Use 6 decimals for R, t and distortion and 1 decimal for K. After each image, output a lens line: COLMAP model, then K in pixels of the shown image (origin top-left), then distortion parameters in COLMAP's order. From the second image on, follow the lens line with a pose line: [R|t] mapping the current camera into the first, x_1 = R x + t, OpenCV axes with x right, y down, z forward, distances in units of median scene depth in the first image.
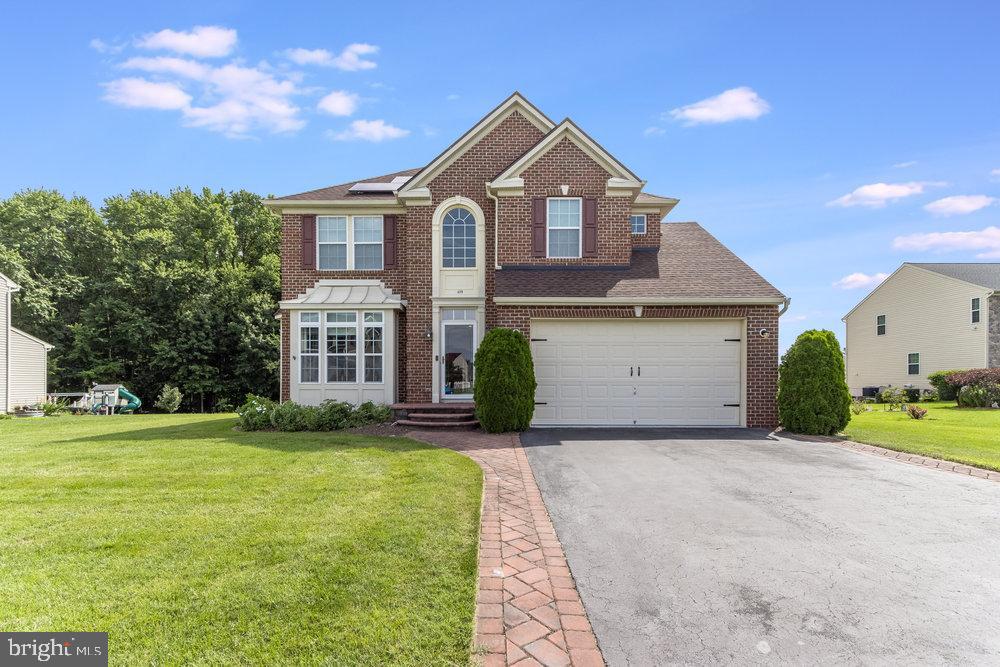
lens RADIAL K [[474.1, 0, 506.2], [0, 474.1, 379.7], [0, 0, 1]] dist [0.002040, 0.000067]
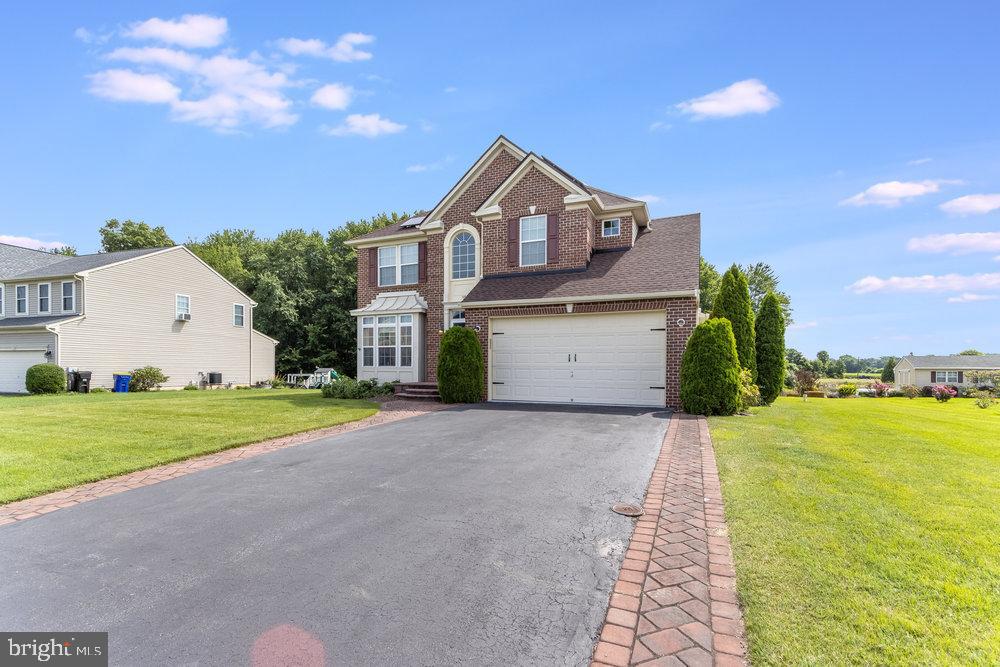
lens RADIAL K [[457.4, 0, 497.2], [0, 457.4, 369.8], [0, 0, 1]] dist [-0.000610, -0.000084]
pose [[0.923325, 0.006180, -0.383969, 0.473390], [-0.002393, 0.999944, 0.010339, 0.001035], [0.384011, -0.008628, 0.923288, -0.124363]]
